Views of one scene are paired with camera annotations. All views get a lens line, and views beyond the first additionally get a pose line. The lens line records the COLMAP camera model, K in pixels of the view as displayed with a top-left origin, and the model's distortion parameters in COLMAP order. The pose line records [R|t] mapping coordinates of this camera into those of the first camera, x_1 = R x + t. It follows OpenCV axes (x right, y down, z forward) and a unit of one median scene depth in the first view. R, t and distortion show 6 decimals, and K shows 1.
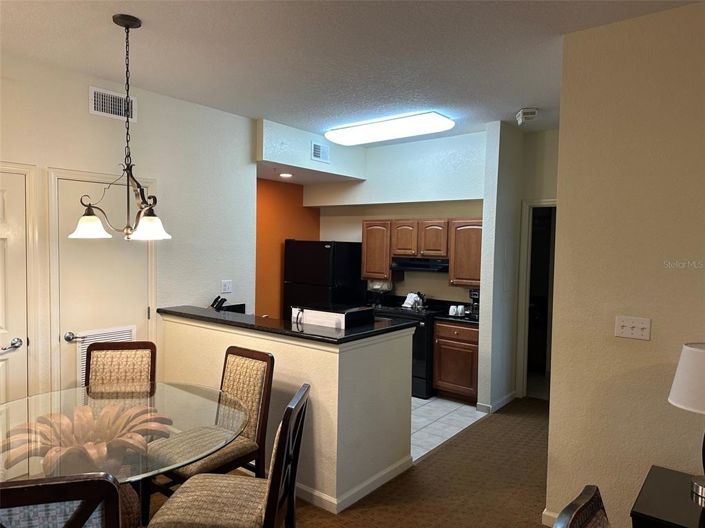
lens RADIAL K [[488.3, 0, 352.5], [0, 488.3, 264.0], [0, 0, 1]] dist [0.067096, -0.093157]
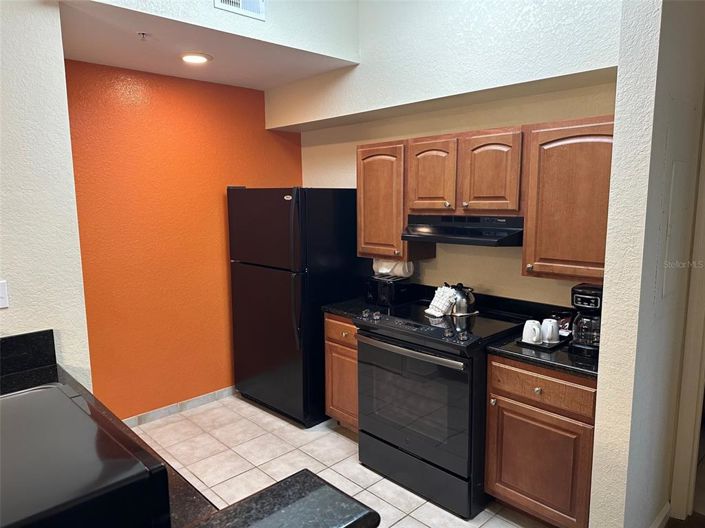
lens RADIAL K [[488.3, 0, 352.5], [0, 488.3, 264.0], [0, 0, 1]] dist [0.067096, -0.093157]
pose [[0.989050, -0.009711, -0.147264, 0.102008], [0.023881, 0.995214, 0.094761, -0.013028], [0.145639, -0.097240, 0.984547, 0.499339]]
